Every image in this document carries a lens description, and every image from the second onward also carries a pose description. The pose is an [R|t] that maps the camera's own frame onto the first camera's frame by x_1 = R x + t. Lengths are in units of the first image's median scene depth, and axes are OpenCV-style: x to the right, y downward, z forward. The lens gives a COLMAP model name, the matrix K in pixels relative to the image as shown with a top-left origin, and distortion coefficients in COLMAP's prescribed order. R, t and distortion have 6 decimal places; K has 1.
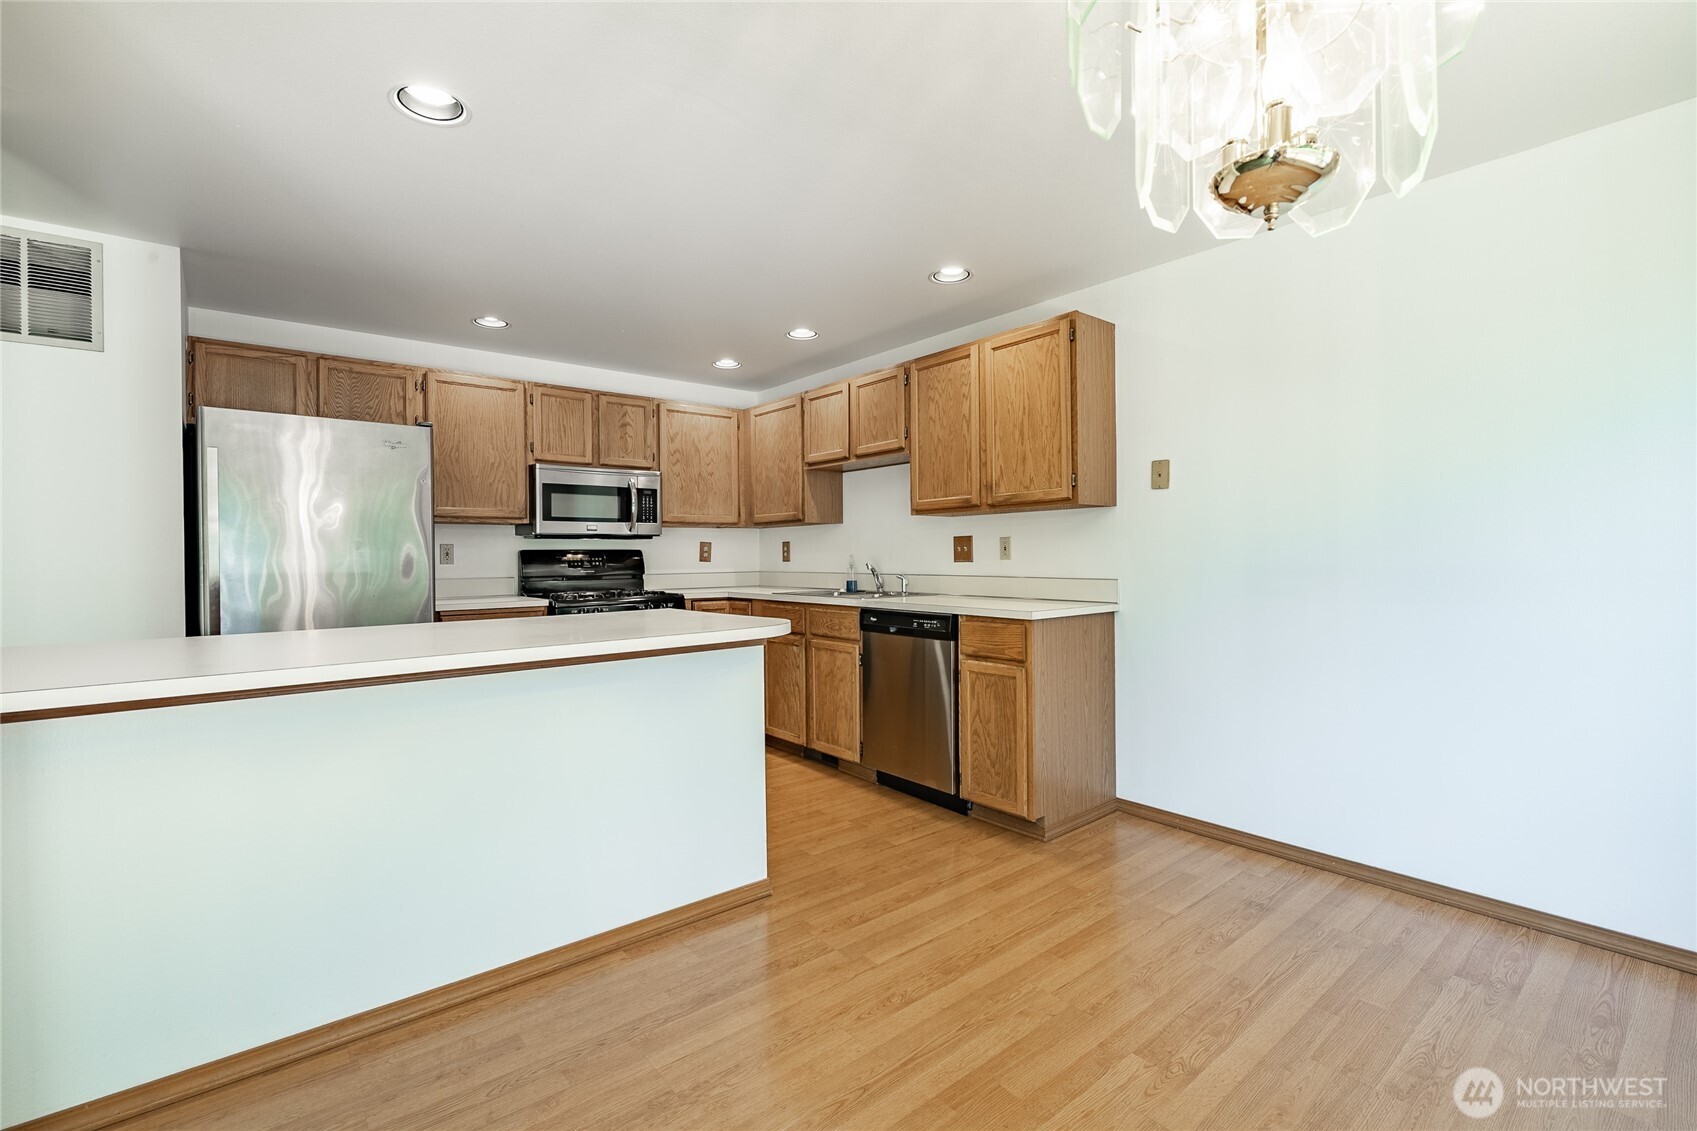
lens RADIAL K [[740.5, 0, 848.2], [0, 740.5, 557.7], [0, 0, 1]] dist [-0.004841, -0.000422]
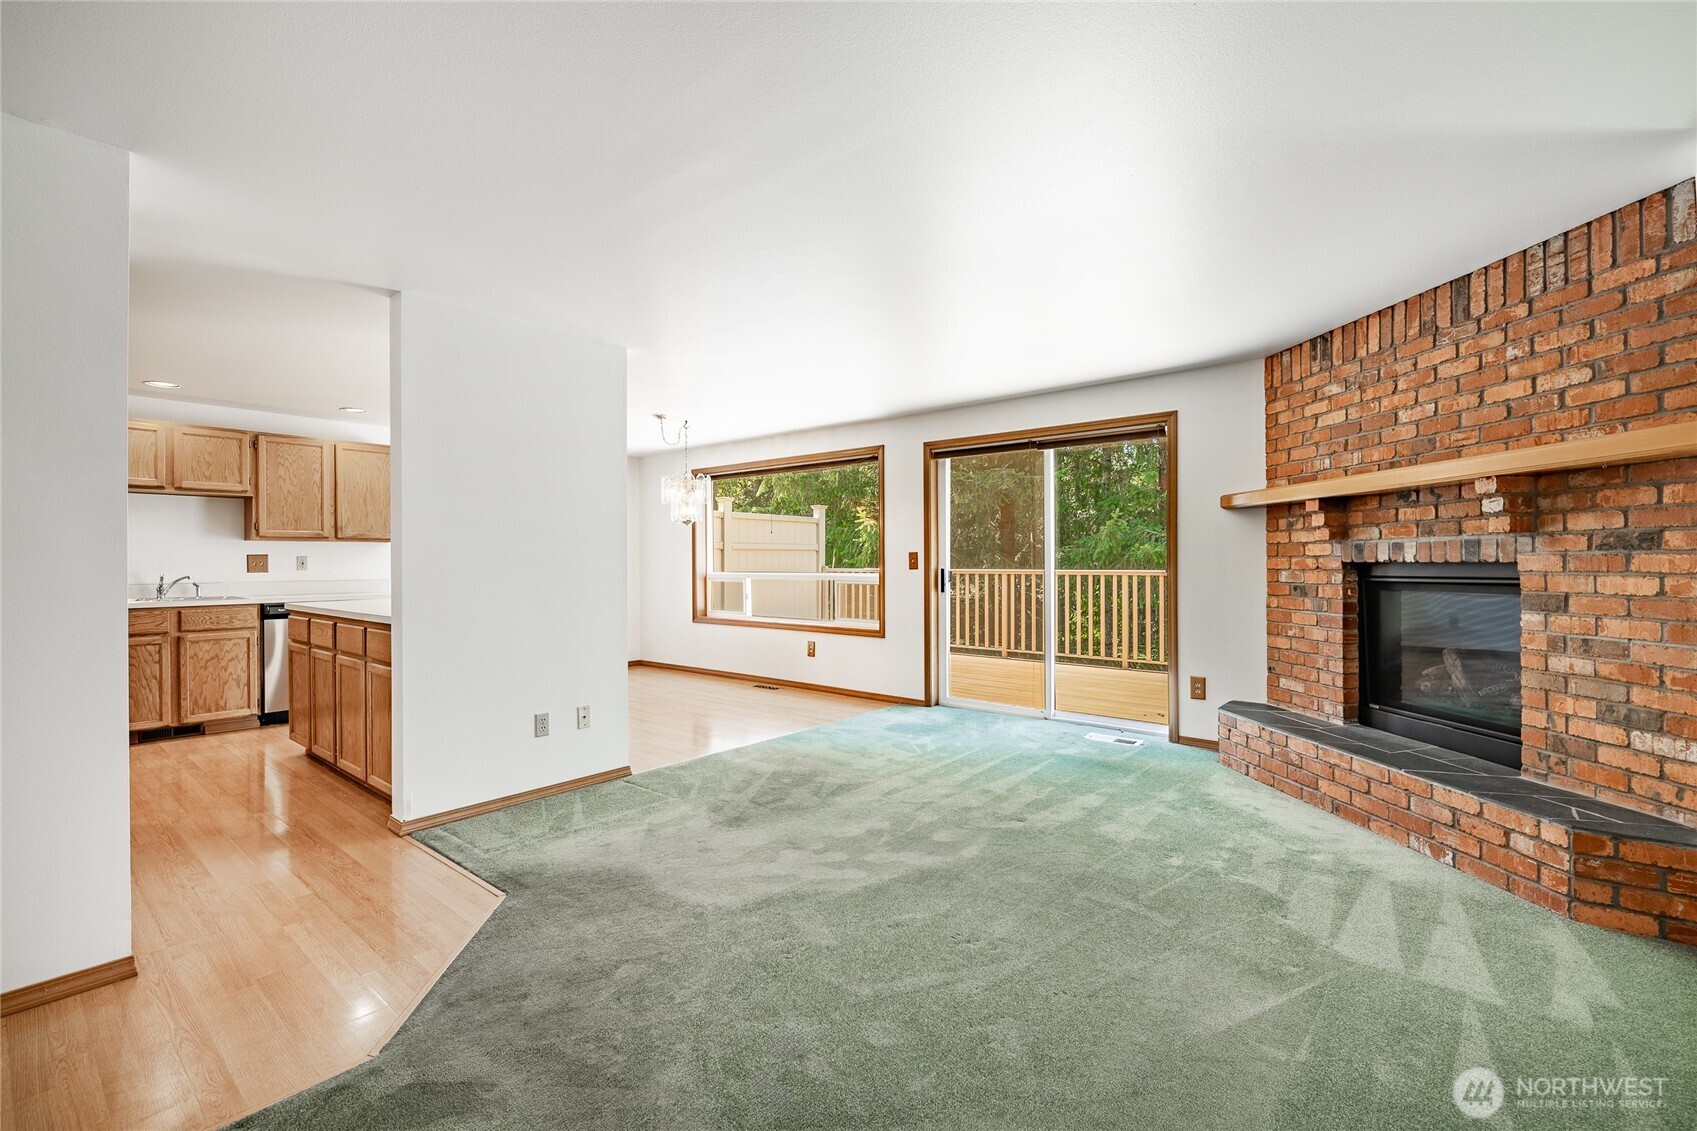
lens RADIAL K [[740.5, 0, 848.4], [0, 740.5, 561.3], [0, 0, 1]] dist [-0.004841, -0.000422]
pose [[-0.182224, 0.011708, 0.983187, -1.590635], [0.009751, 0.999901, -0.010100, 0.010253], [-0.983209, 0.007747, -0.182320, 0.140367]]
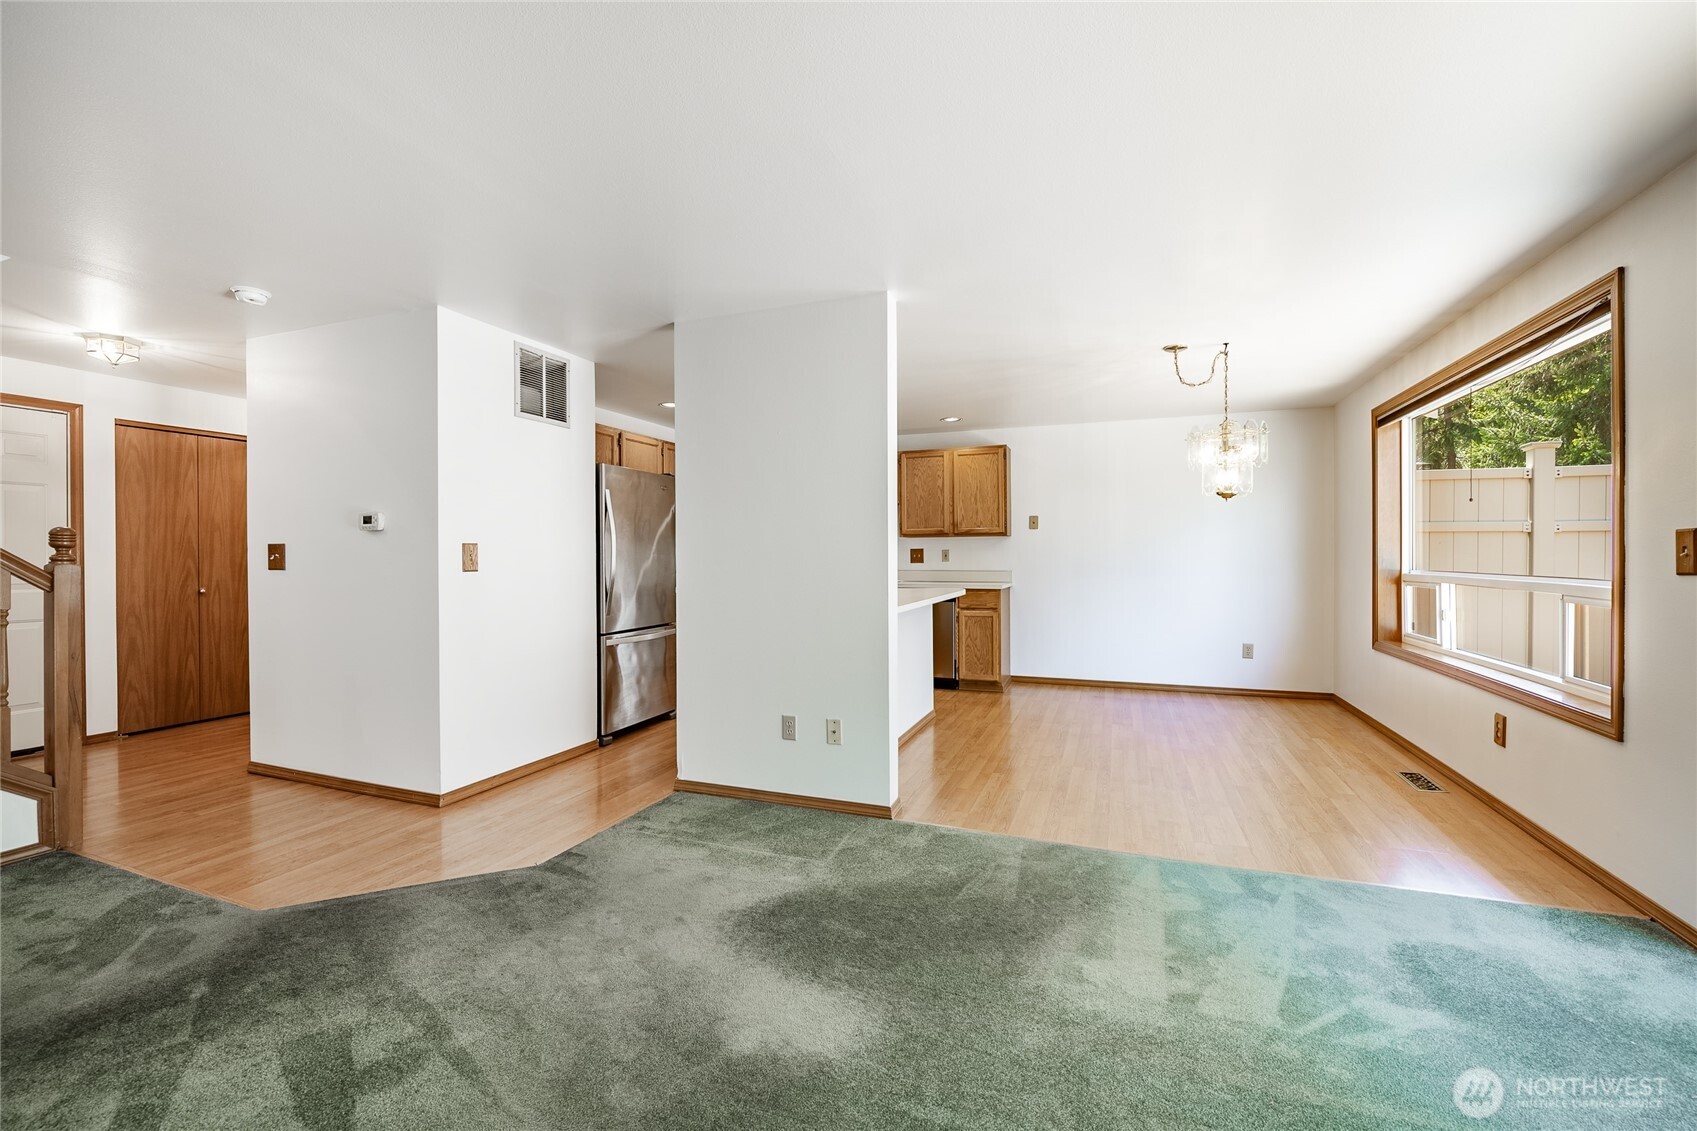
lens RADIAL K [[701.6, 0, 842.9], [0, 701.6, 561.2], [0, 0, 1]] dist [-0.010184, -0.000404]
pose [[0.875790, 0.003735, 0.482678, -0.901044], [-0.003287, 0.999993, -0.001775, 0.005481], [-0.482681, -0.000032, 0.875796, -0.451220]]
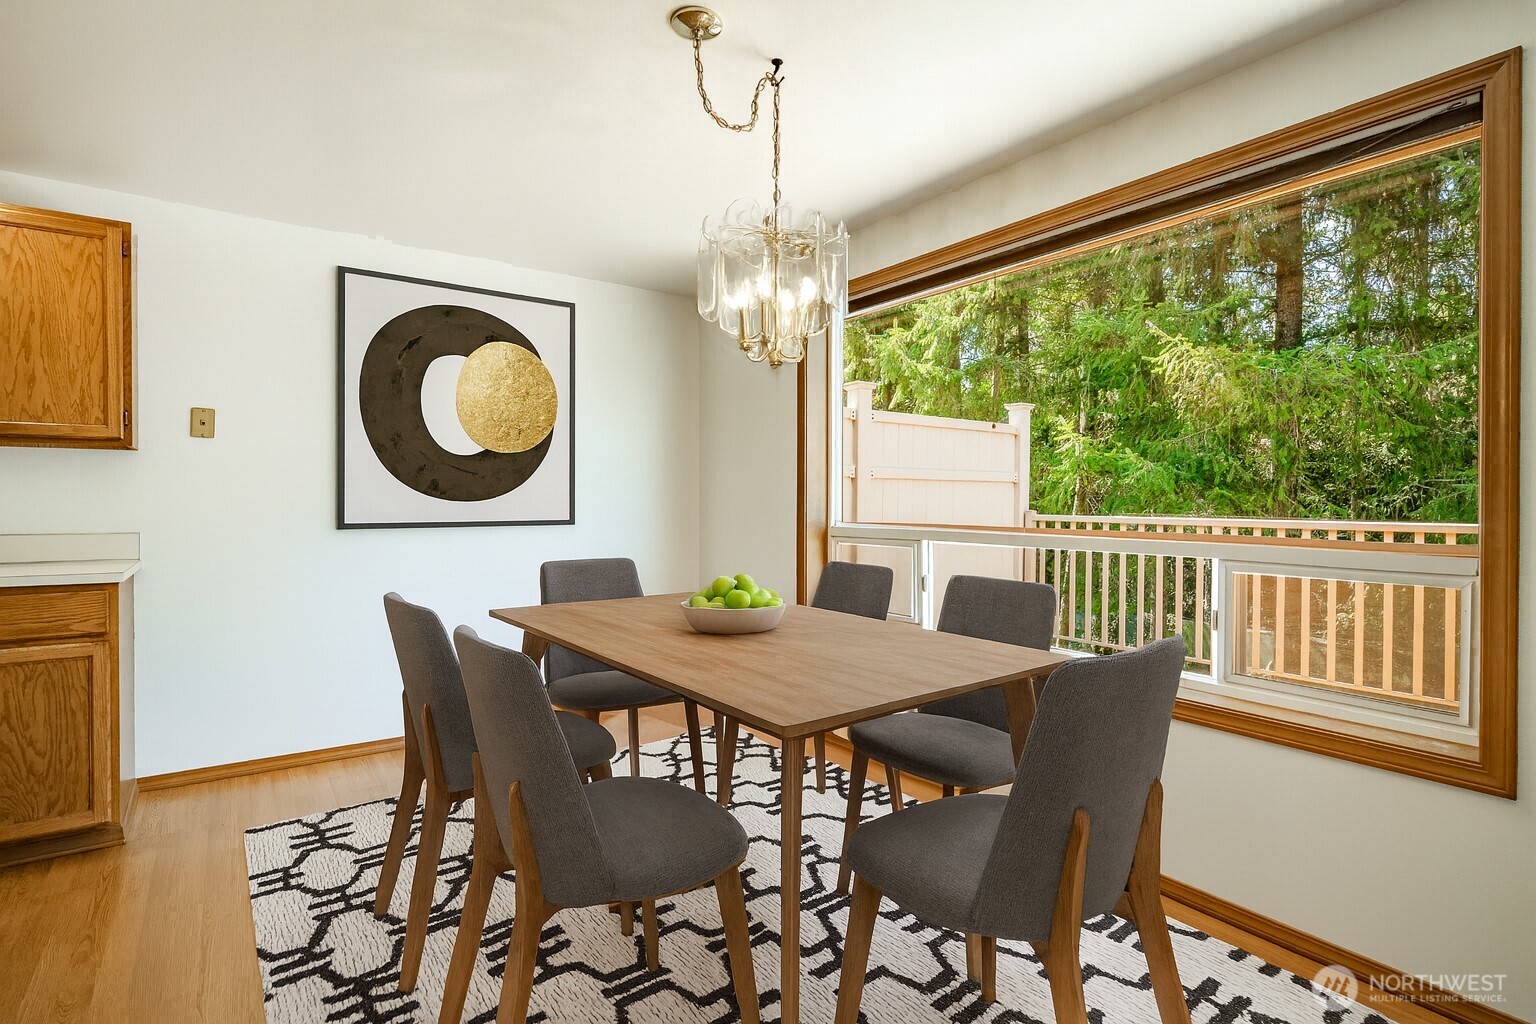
lens RADIAL K [[752.3, 0, 771.0], [0, 752.3, 507.5], [0, 0, 1]] dist [-0.001422, -0.001421]
pose [[0.069459, 0.003744, 0.997578, -0.431464], [-0.001246, 0.999993, -0.003666, 0.000818], [-0.997584, -0.000988, 0.069464, 0.160193]]
